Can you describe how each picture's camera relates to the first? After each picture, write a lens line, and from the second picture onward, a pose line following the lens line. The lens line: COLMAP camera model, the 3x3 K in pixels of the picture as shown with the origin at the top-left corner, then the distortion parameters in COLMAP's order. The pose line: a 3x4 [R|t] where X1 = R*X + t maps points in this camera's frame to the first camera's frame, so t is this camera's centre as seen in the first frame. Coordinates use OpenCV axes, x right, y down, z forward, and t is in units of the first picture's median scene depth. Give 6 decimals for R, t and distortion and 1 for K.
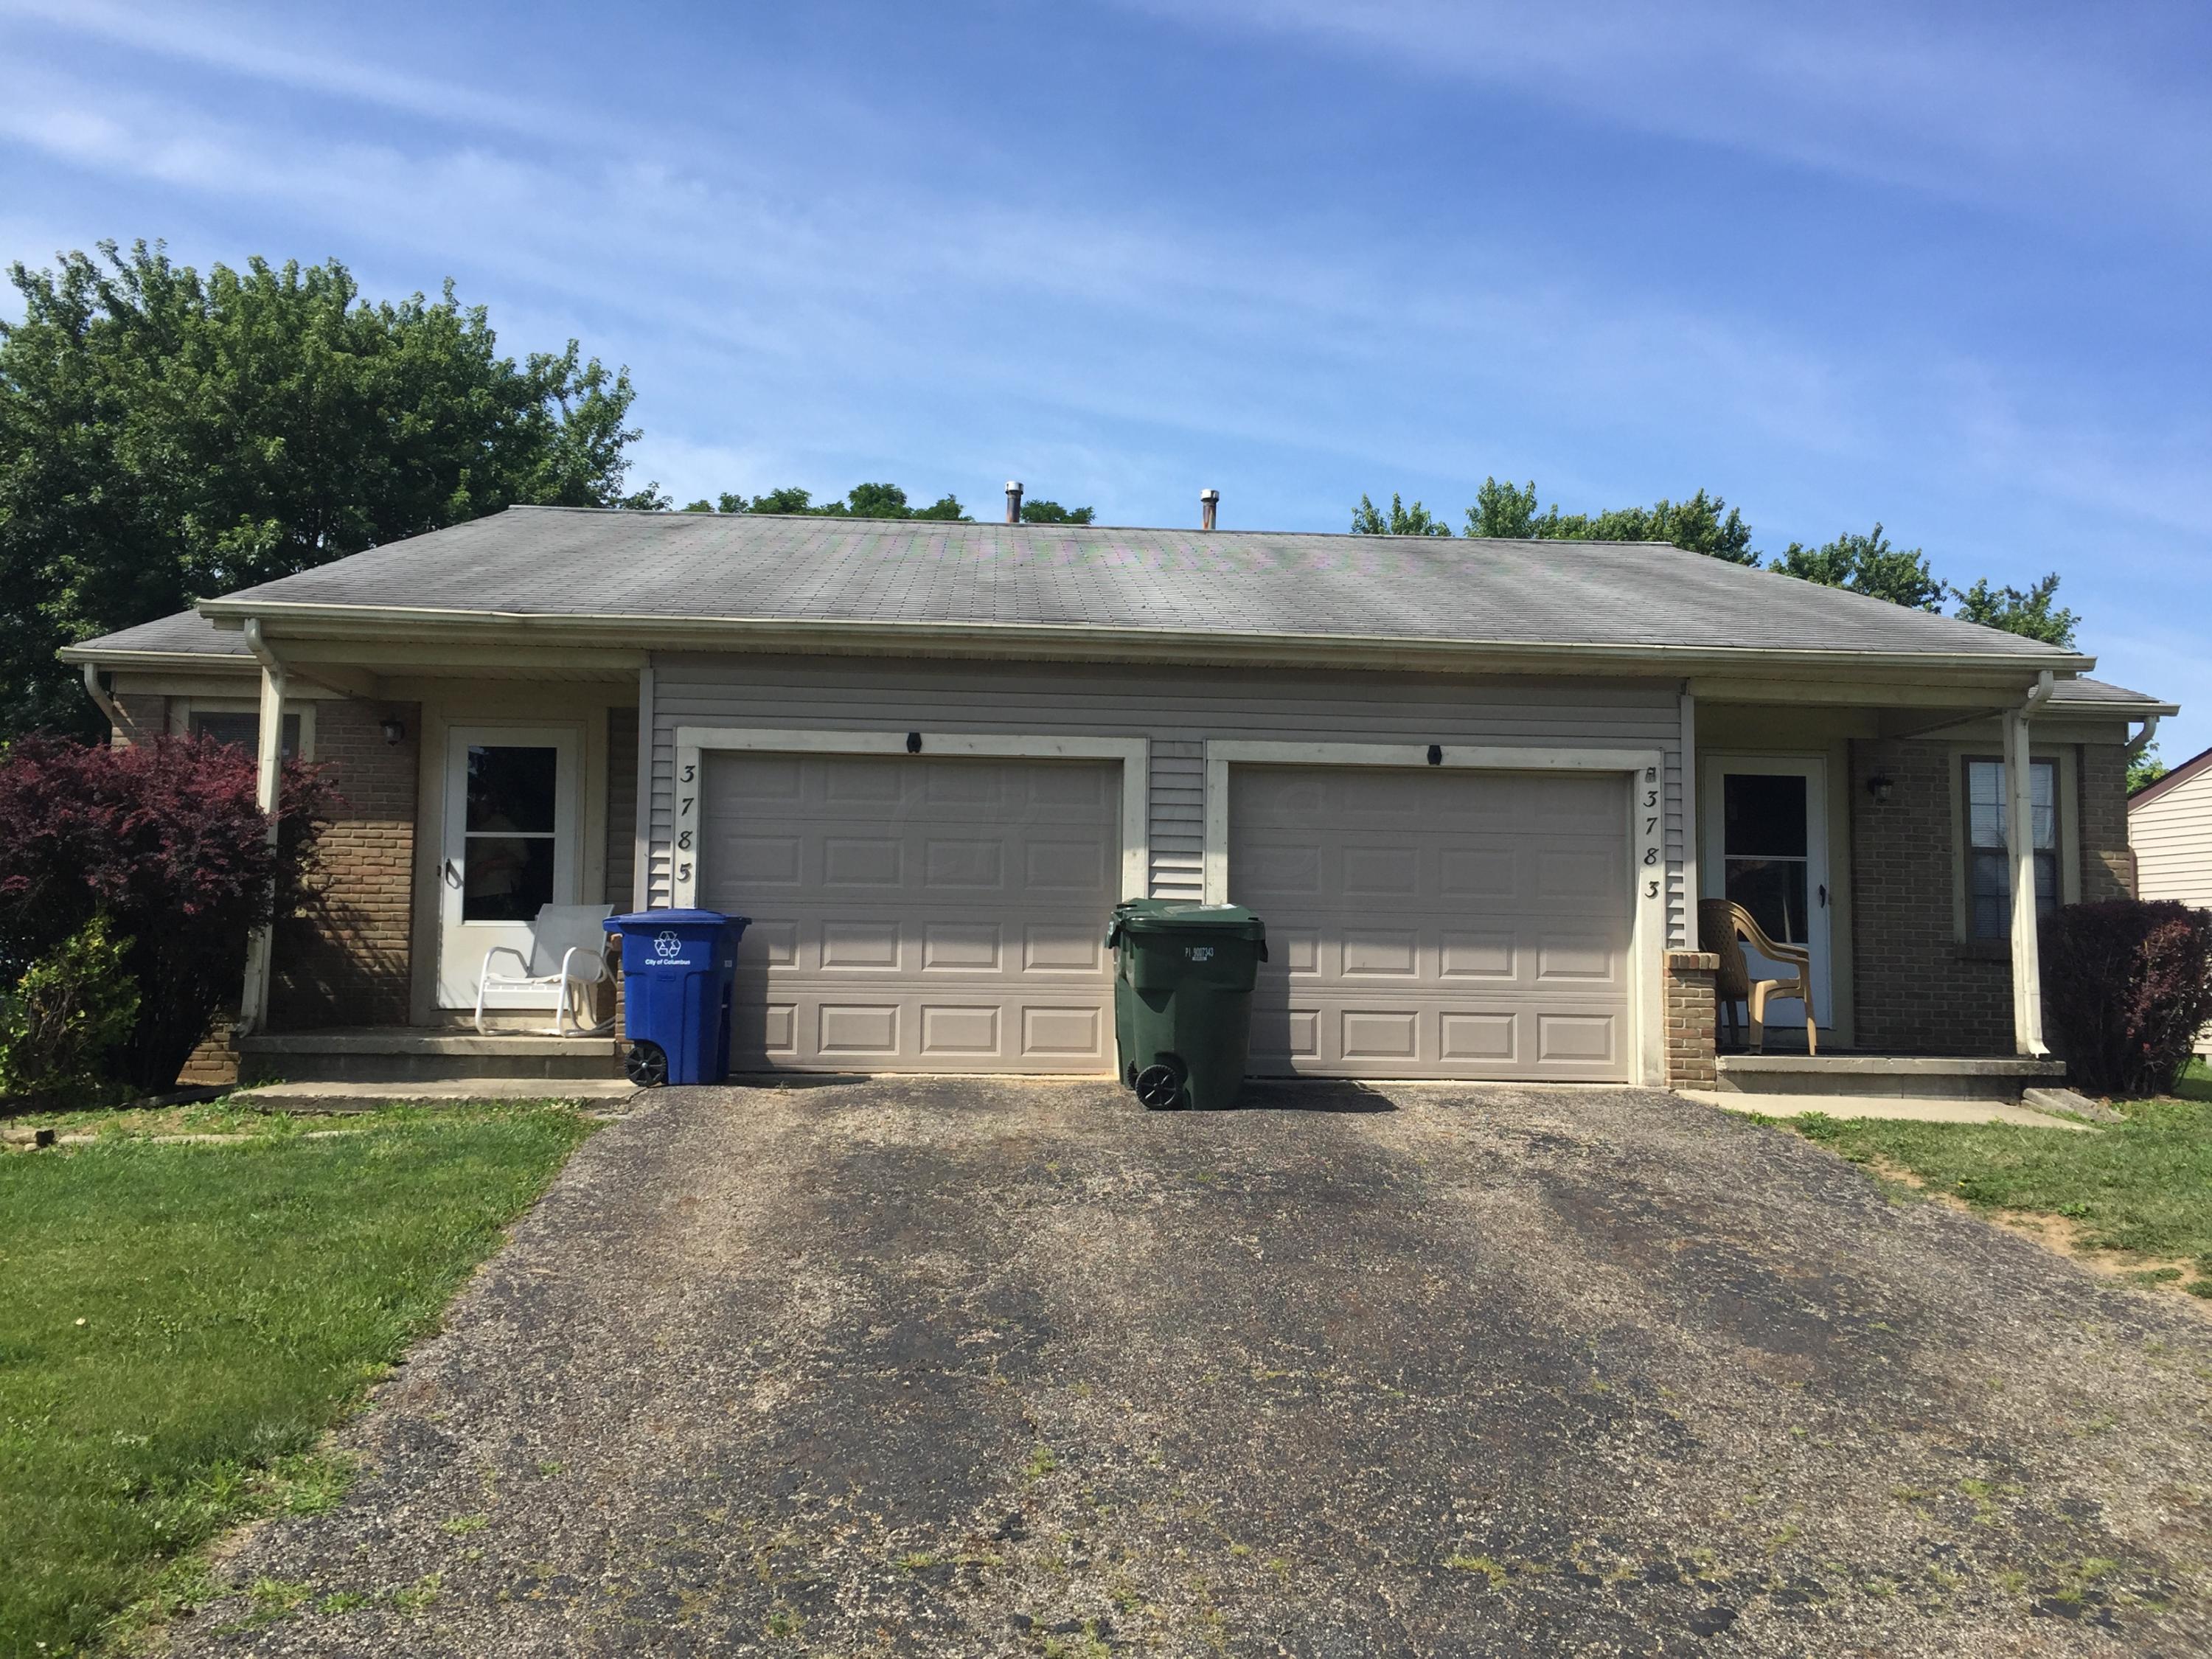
lens RADIAL K [[1914.3, 0, 1107.2], [0, 1914.3, 821.4], [0, 0, 1]] dist [0.072040, -0.054866]
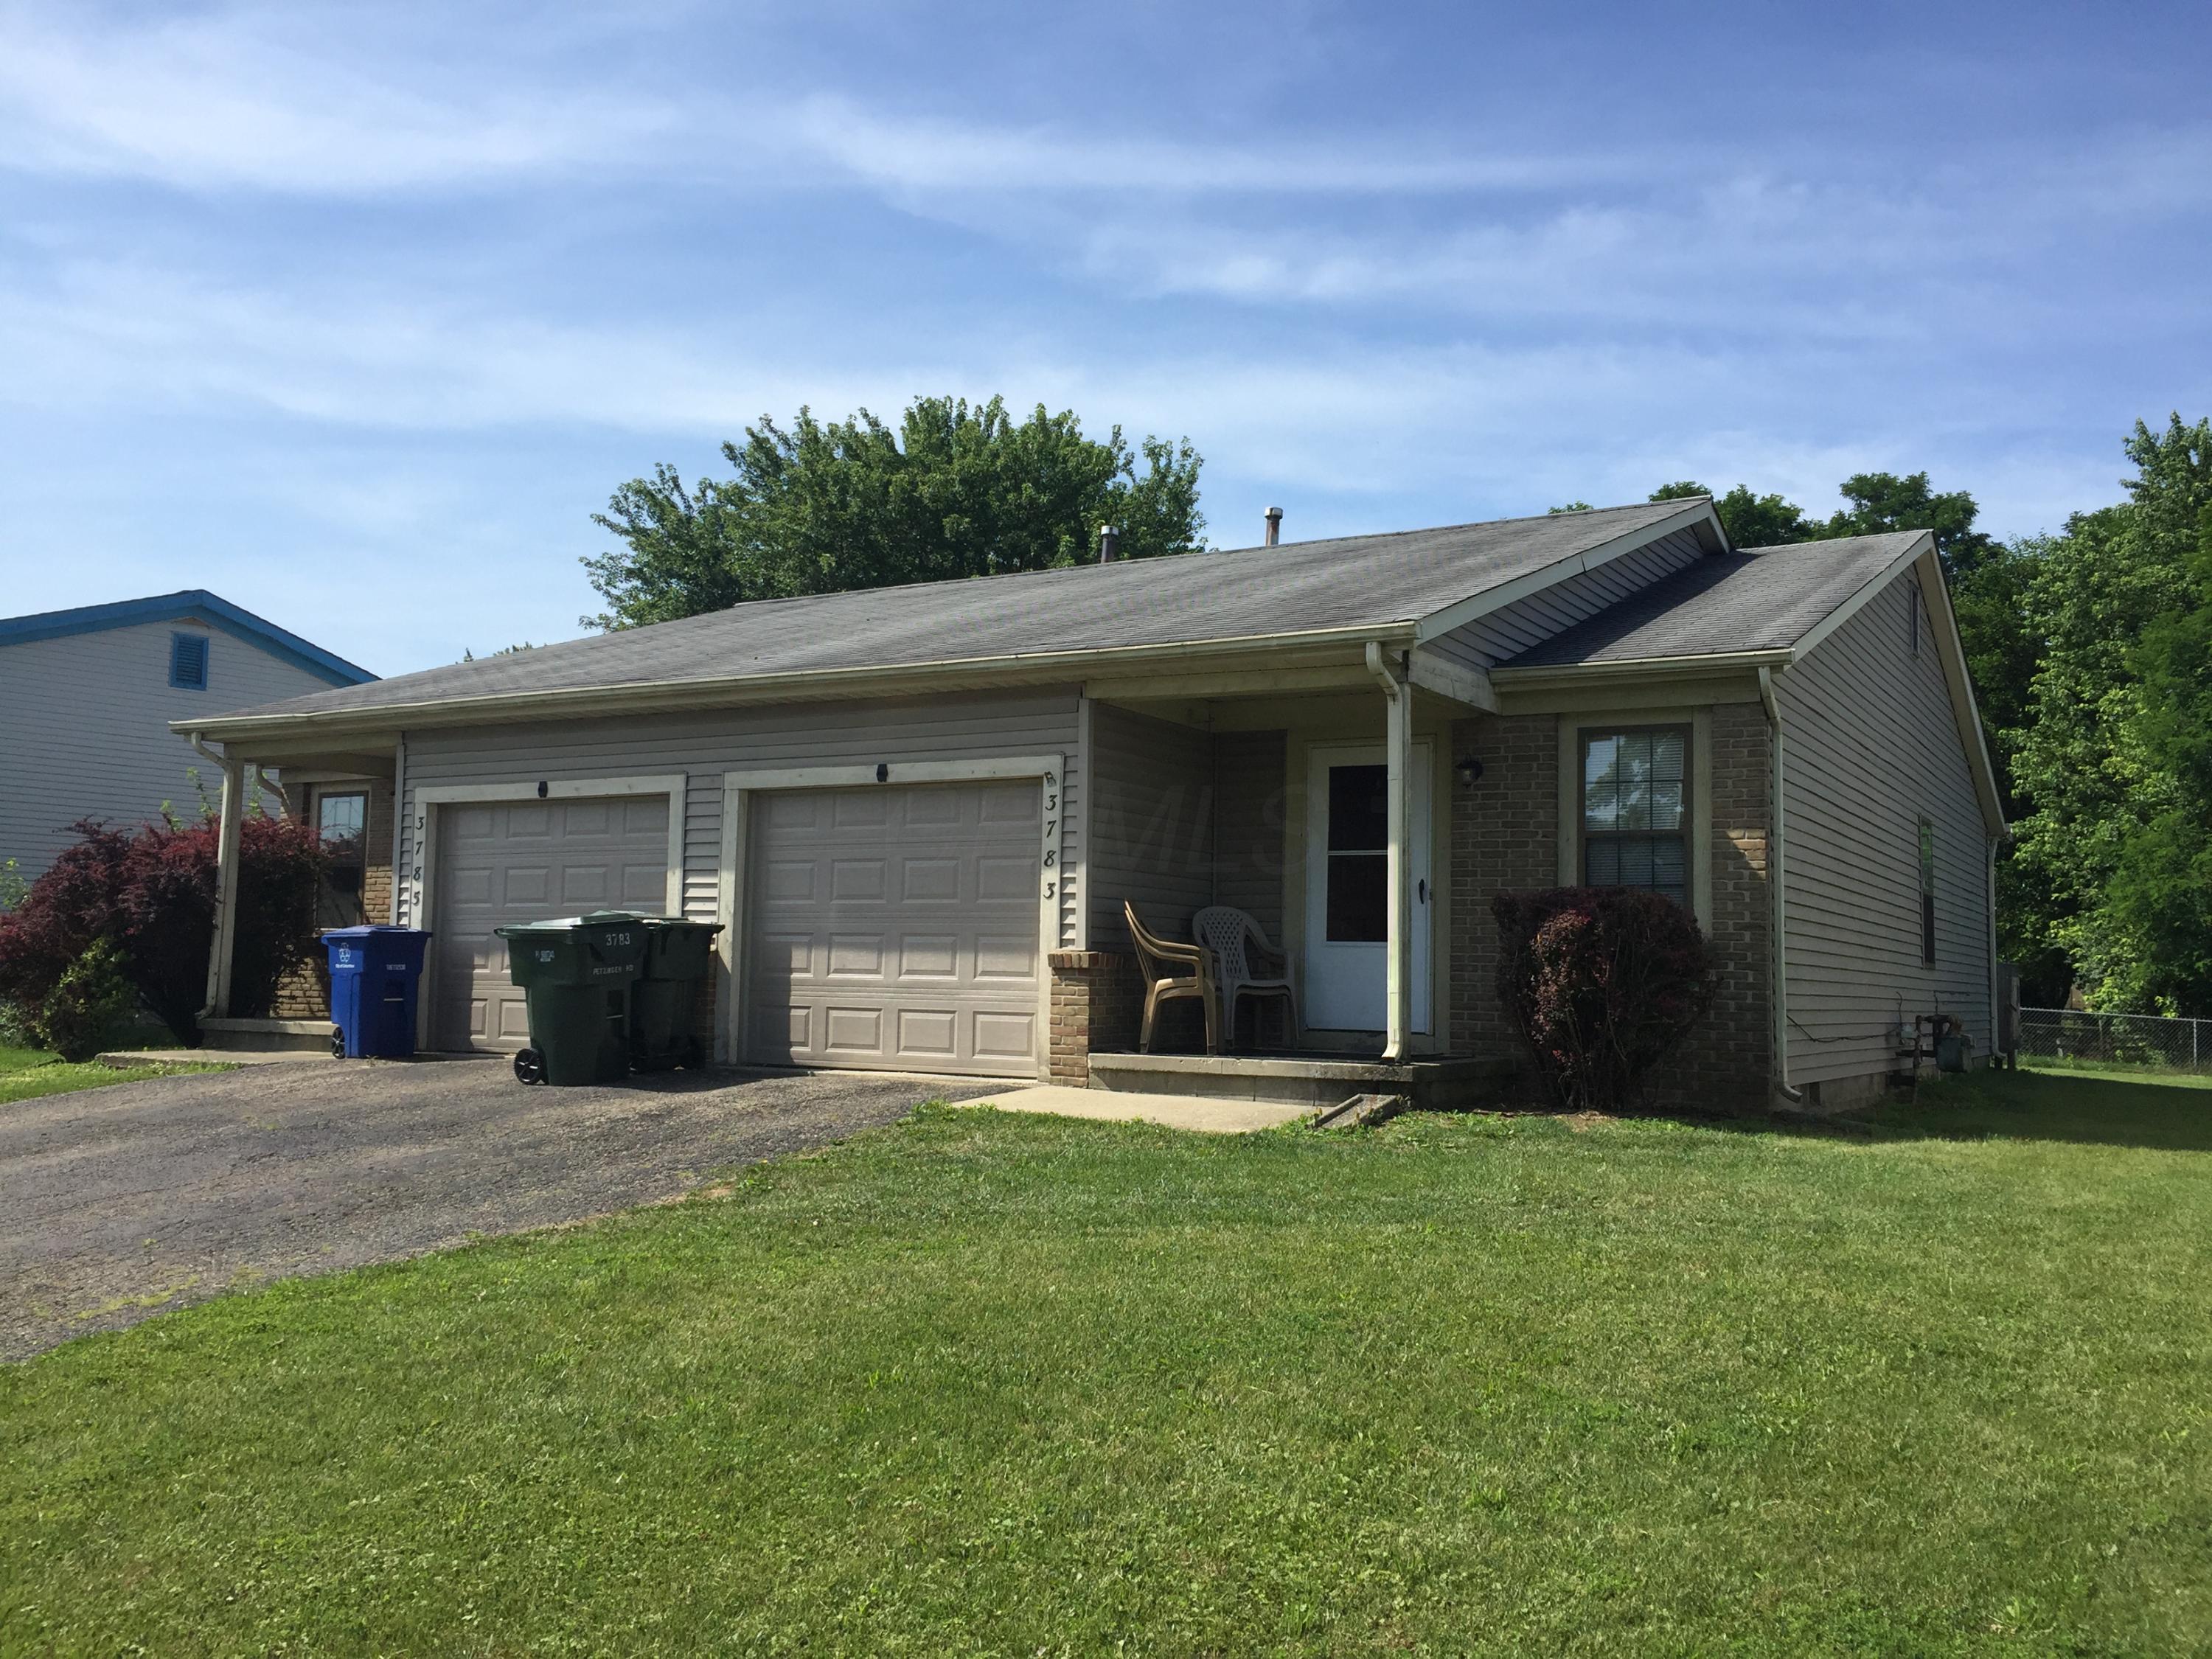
lens RADIAL K [[1914.3, 0, 1192.4], [0, 1914.3, 827.7], [0, 0, 1]] dist [0.072040, -0.054866]
pose [[0.824866, -0.045020, -0.563532, 0.923794], [0.040690, 0.998967, -0.020246, 0.025521], [0.563861, -0.006230, 0.825846, 0.198753]]
